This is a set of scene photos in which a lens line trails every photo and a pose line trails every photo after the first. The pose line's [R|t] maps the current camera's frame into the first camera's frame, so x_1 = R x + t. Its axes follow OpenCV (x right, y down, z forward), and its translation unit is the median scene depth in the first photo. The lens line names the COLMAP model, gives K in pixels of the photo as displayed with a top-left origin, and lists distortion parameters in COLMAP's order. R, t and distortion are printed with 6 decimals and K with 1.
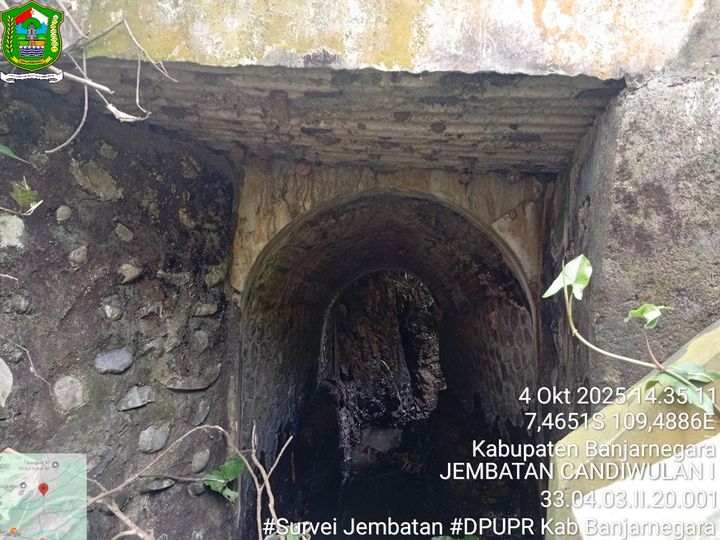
lens RADIAL K [[550.8, 0, 360.0], [0, 550.8, 270.0], [0, 0, 1]] dist [0.105782, -0.212049]
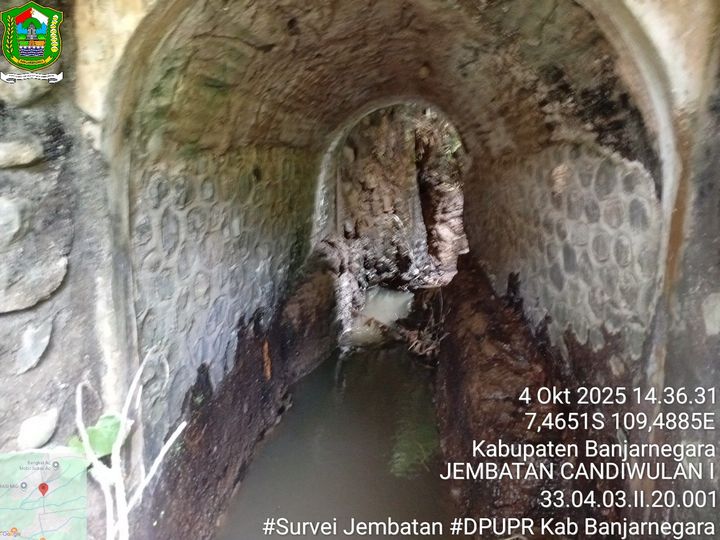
lens RADIAL K [[551.2, 0, 358.7], [0, 551.2, 271.6], [0, 0, 1]] dist [0.099842, -0.212289]
pose [[0.999055, 0.032245, -0.029149, 0.040499], [-0.022808, 0.959737, 0.279973, 0.025290], [0.037003, -0.279044, 0.959565, 0.479988]]
